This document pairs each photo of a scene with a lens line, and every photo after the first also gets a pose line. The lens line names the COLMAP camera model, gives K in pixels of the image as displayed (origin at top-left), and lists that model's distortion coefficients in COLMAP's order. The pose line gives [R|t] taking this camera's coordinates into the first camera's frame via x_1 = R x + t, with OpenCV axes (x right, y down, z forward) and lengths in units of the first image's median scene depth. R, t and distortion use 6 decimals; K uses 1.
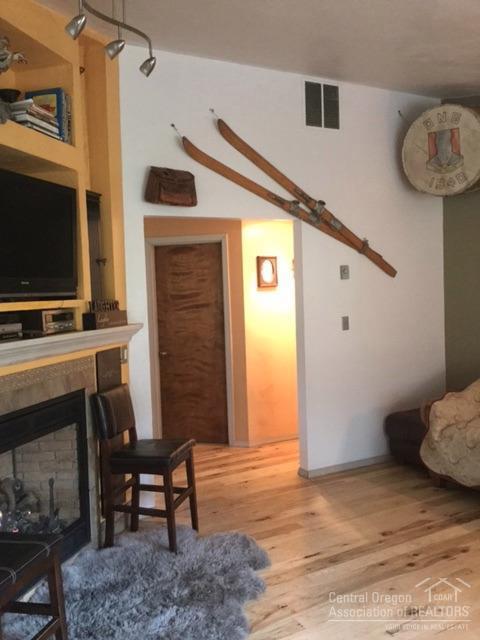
lens RADIAL K [[584.2, 0, 239.1], [0, 584.2, 311.5], [0, 0, 1]] dist [0.131404, -0.259328]
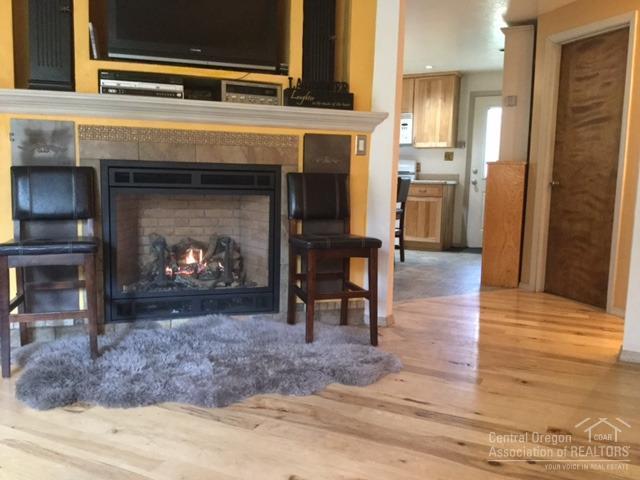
lens RADIAL K [[584.2, 0, 321.5], [0, 584.2, 239.3], [0, 0, 1]] dist [0.131404, -0.259328]
pose [[0.553764, 0.134304, -0.821771, 0.601102], [-0.074956, 0.990940, 0.111441, 0.132989], [0.829293, -0.000115, 0.558814, 0.470617]]
